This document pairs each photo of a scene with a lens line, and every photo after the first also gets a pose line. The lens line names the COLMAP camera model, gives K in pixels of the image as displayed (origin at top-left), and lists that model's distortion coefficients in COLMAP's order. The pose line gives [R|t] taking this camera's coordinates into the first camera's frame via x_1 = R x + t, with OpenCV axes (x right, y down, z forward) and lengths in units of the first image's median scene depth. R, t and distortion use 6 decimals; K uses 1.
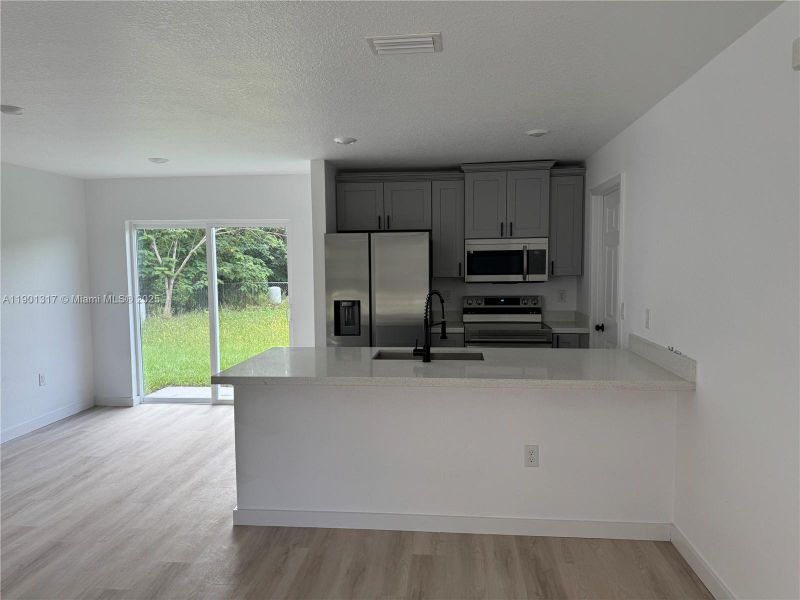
lens RADIAL K [[562.9, 0, 396.0], [0, 562.9, 302.3], [0, 0, 1]] dist [-0.021793, -0.008649]
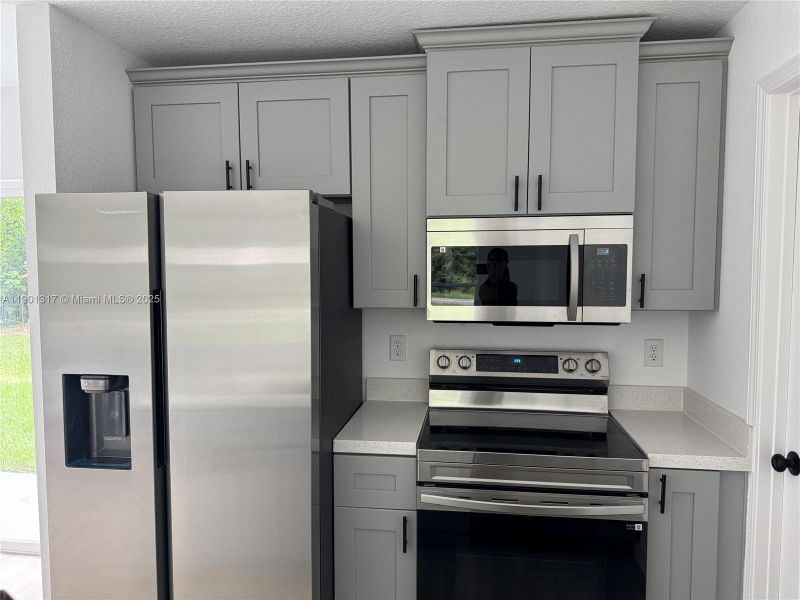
lens RADIAL K [[562.9, 0, 408.1], [0, 562.9, 304.3], [0, 0, 1]] dist [-0.021793, -0.008649]
pose [[0.999735, 0.010777, -0.020364, 0.119027], [-0.010704, 0.999936, 0.003689, -0.050694], [0.020403, -0.003471, 0.999786, 0.593483]]
